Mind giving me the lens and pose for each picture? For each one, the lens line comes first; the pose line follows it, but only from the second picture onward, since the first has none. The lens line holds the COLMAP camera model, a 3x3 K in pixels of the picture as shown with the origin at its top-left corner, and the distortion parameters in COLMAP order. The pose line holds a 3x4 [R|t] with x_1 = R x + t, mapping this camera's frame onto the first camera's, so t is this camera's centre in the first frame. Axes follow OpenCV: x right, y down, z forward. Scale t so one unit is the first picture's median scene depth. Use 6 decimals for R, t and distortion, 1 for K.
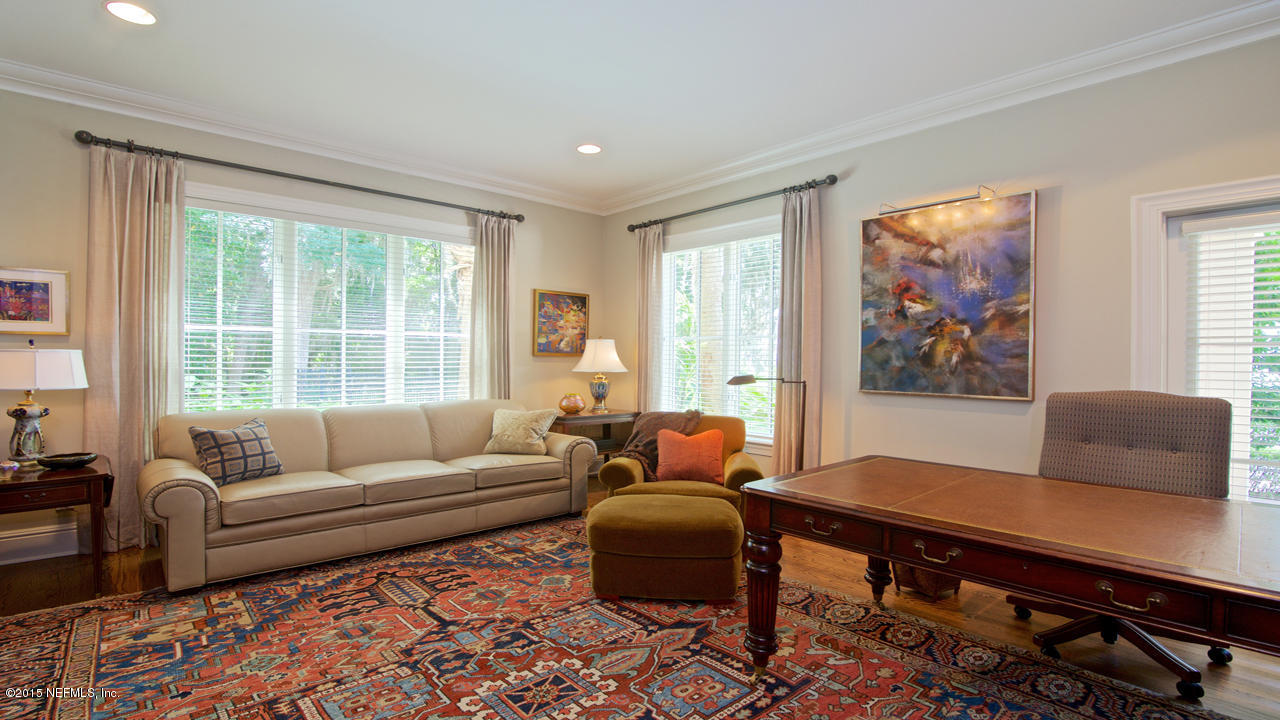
lens RADIAL K [[611.4, 0, 640.0], [0, 611.4, 360.0], [0, 0, 1]] dist [-0.000521, -0.000265]
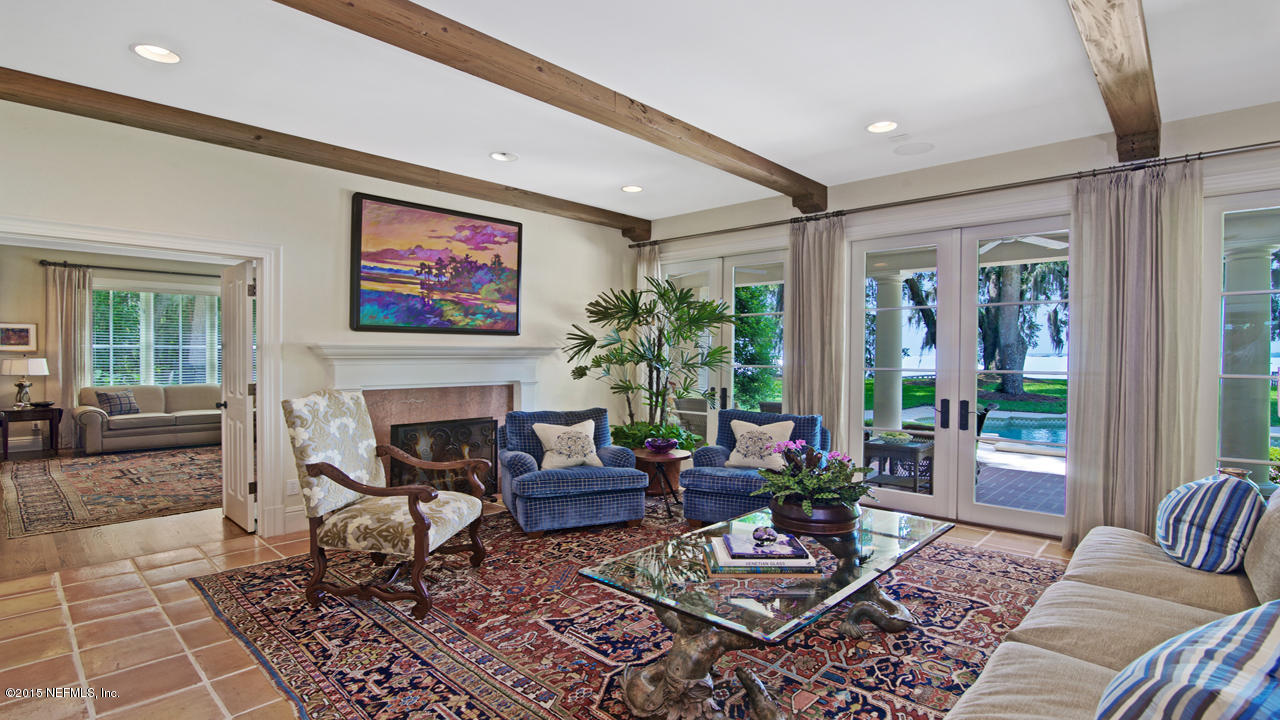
lens RADIAL K [[611.4, 0, 640.0], [0, 611.4, 360.0], [0, 0, 1]] dist [-0.000521, -0.000265]
pose [[0.996806, -0.001034, 0.079860, 1.099068], [-0.000059, 0.999906, 0.013690, -0.040311], [-0.079867, -0.013651, 0.996712, -1.424192]]
